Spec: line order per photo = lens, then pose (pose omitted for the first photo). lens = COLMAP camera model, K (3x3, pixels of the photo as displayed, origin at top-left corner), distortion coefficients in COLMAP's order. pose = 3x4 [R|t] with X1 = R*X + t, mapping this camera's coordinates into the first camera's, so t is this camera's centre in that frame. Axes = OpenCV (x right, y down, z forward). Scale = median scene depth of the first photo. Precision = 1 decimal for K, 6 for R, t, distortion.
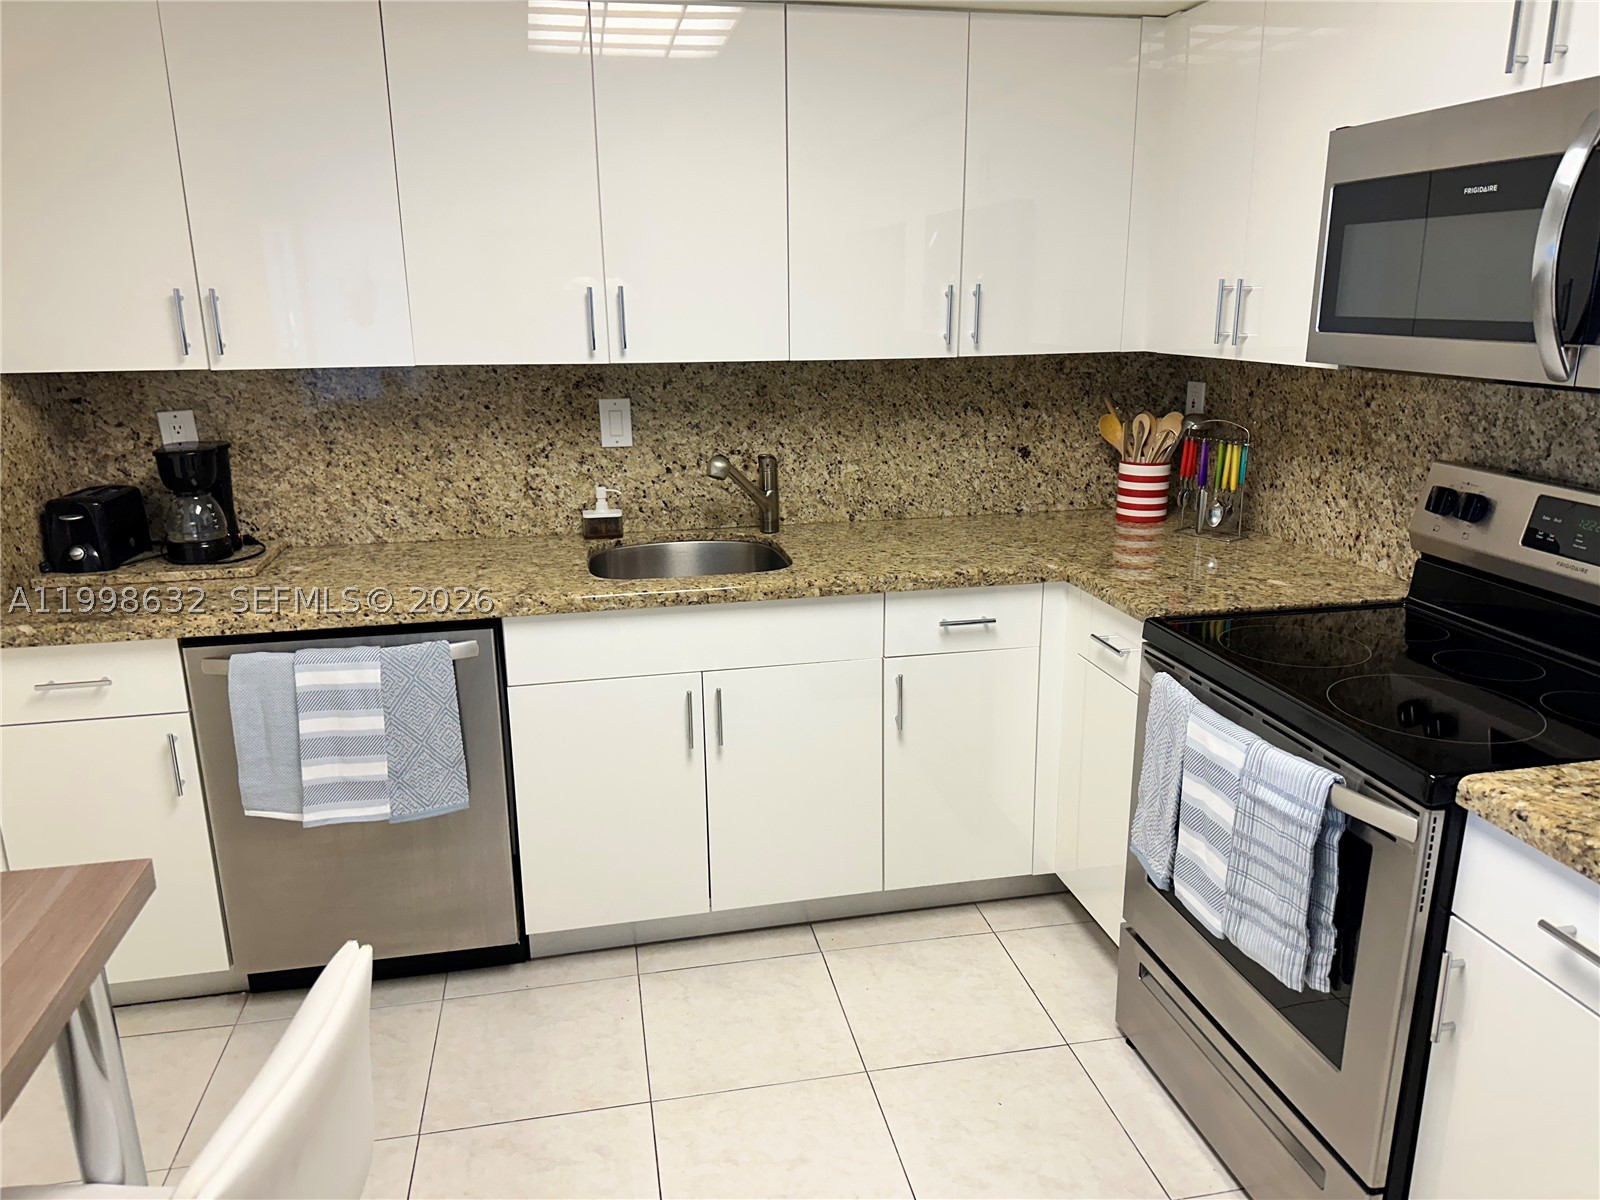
lens RADIAL K [[1131.8, 0, 779.7], [0, 1131.8, 601.1], [0, 0, 1]] dist [0.012868, -0.025558]
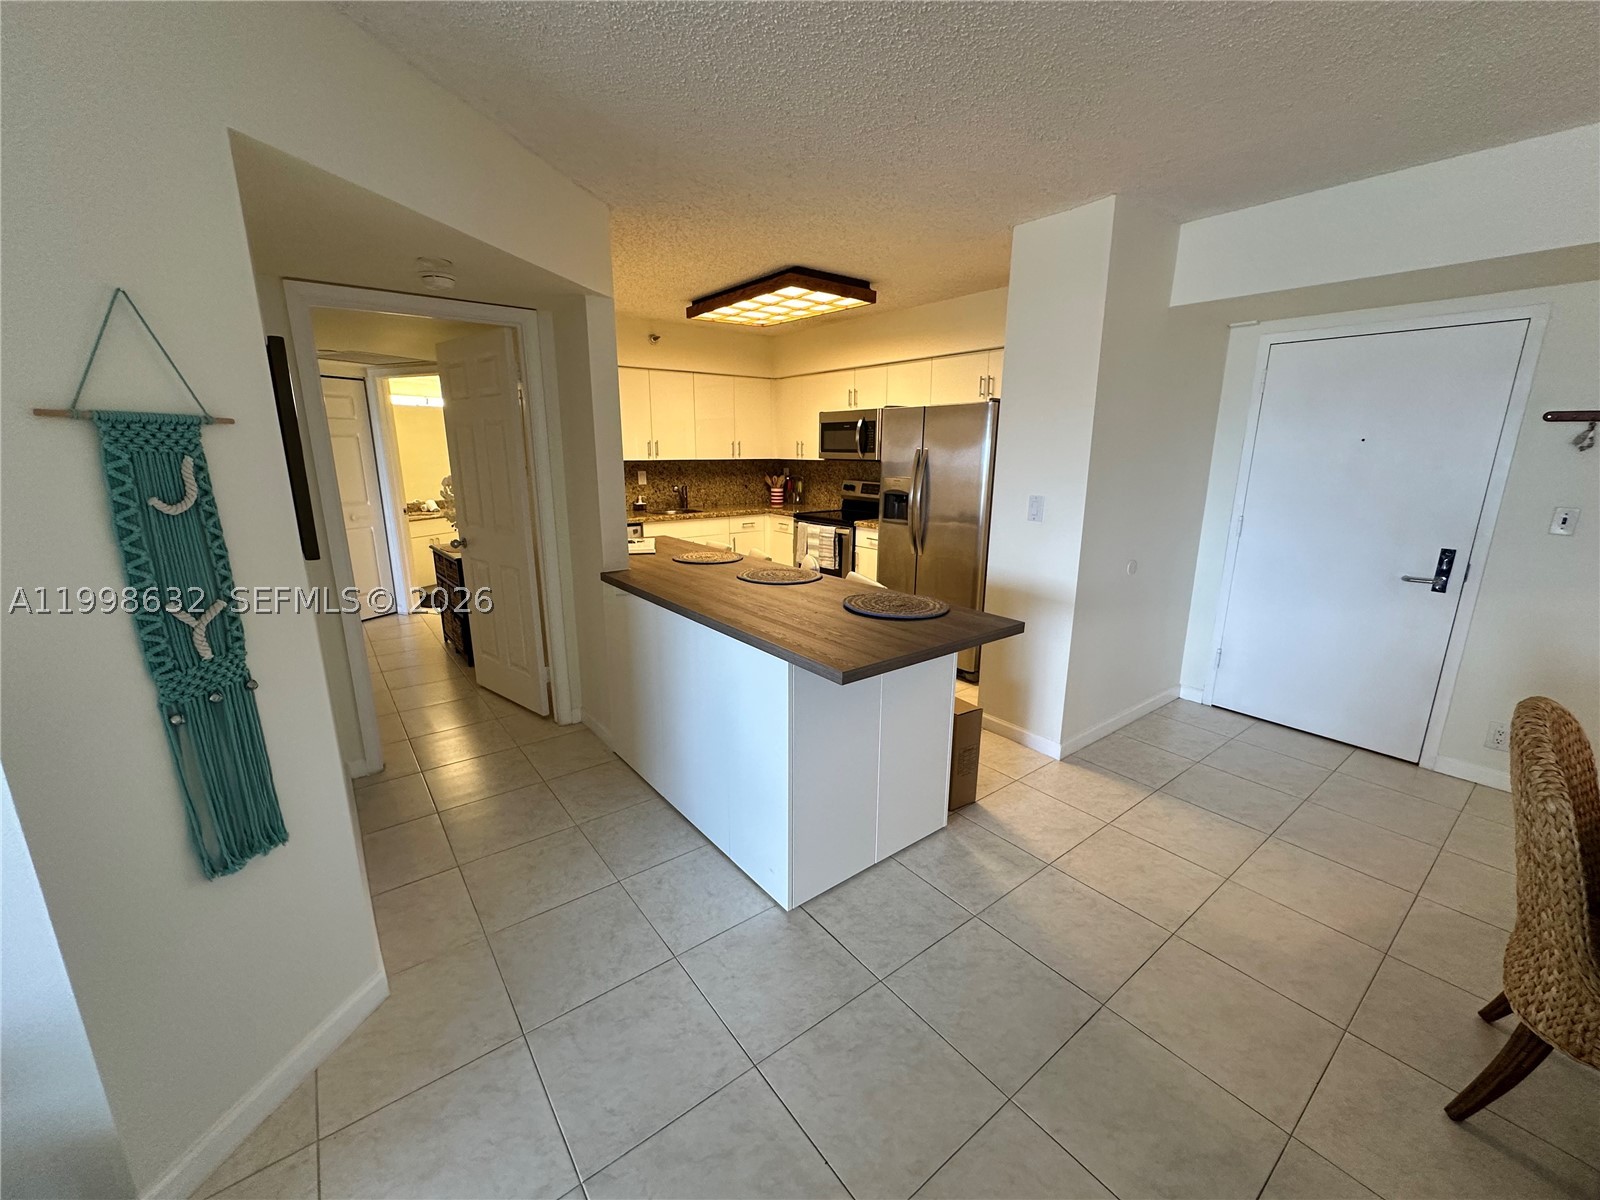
lens RADIAL K [[636.2, 0, 802.6], [0, 636.2, 591.0], [0, 0, 1]] dist [-0.000310, 0.000064]
pose [[0.890337, -0.085666, 0.447170, -0.740907], [0.104056, 0.994432, -0.016674, 0.335680], [-0.443252, 0.061376, 0.894294, -1.173329]]
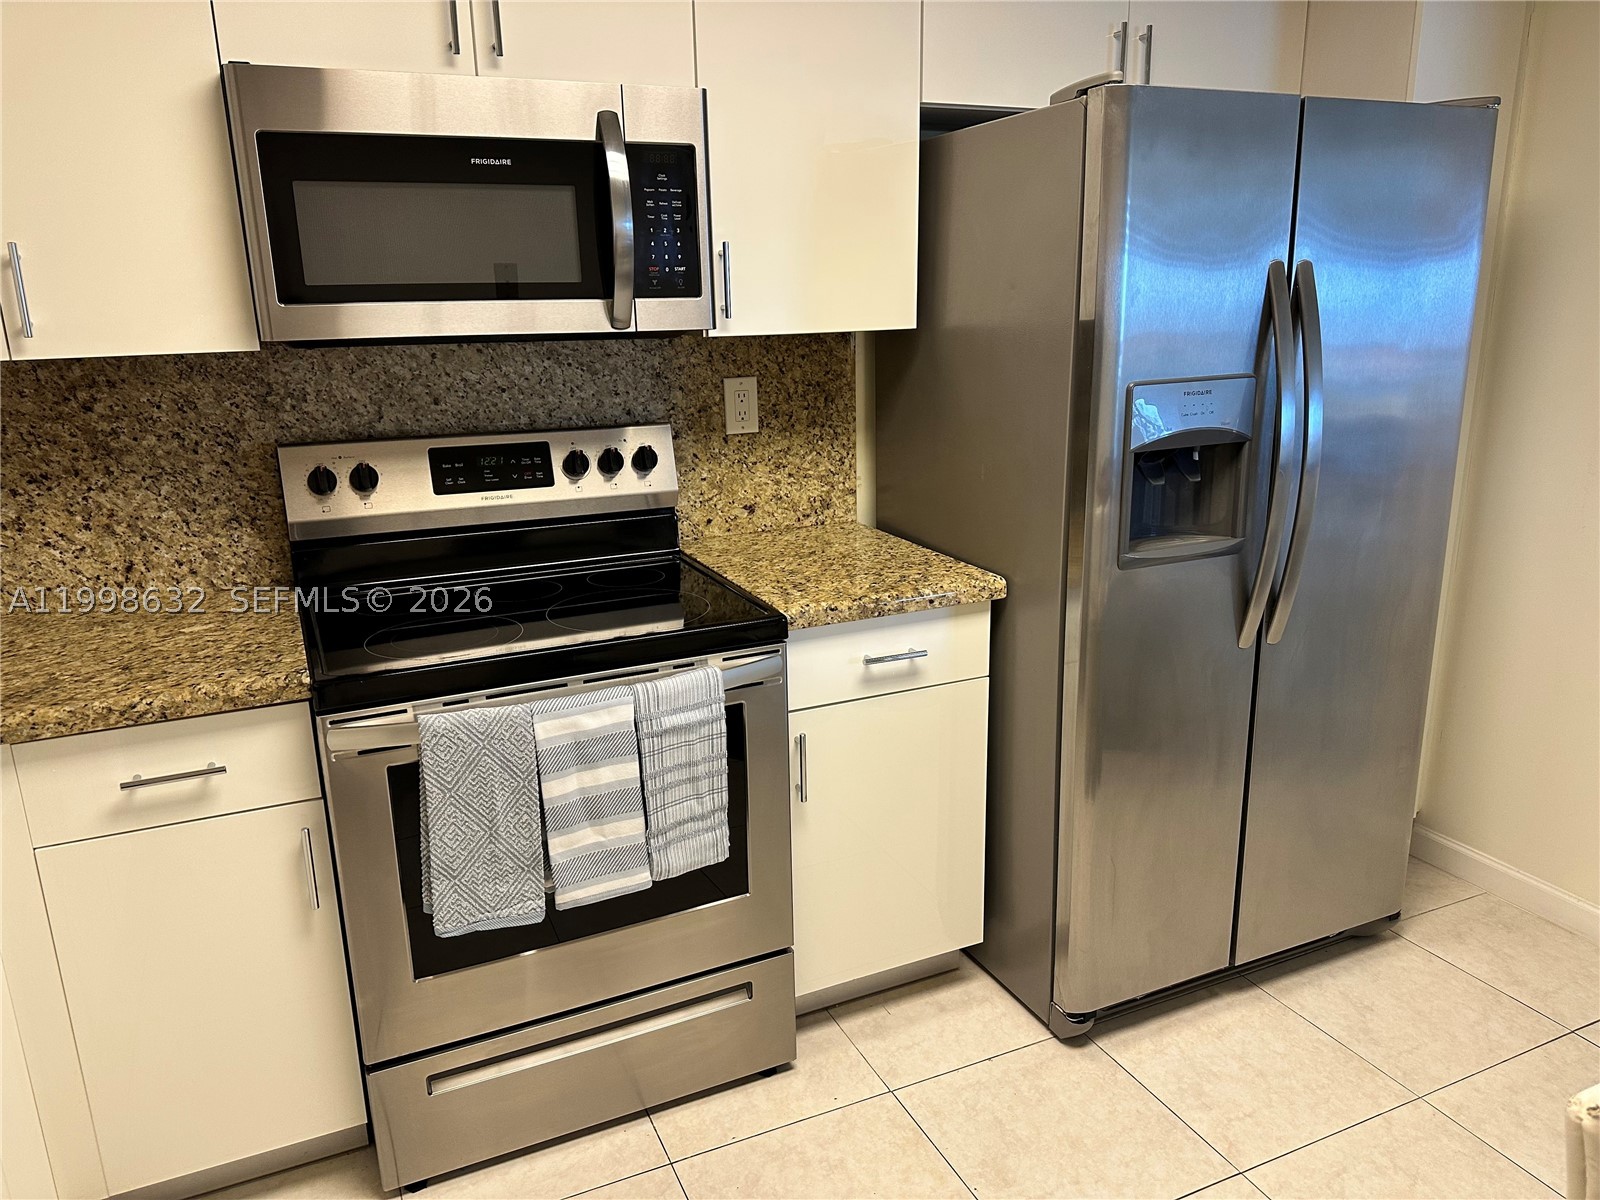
lens RADIAL K [[1150.6, 0, 802.6], [0, 1150.6, 628.3], [0, 0, 1]] dist [0.002005, -0.004774]
pose [[-0.242003, -0.262604, 0.934063, -0.417665], [0.274779, 0.904719, 0.325546, -0.160688], [-0.930554, 0.335444, -0.146787, 0.707383]]
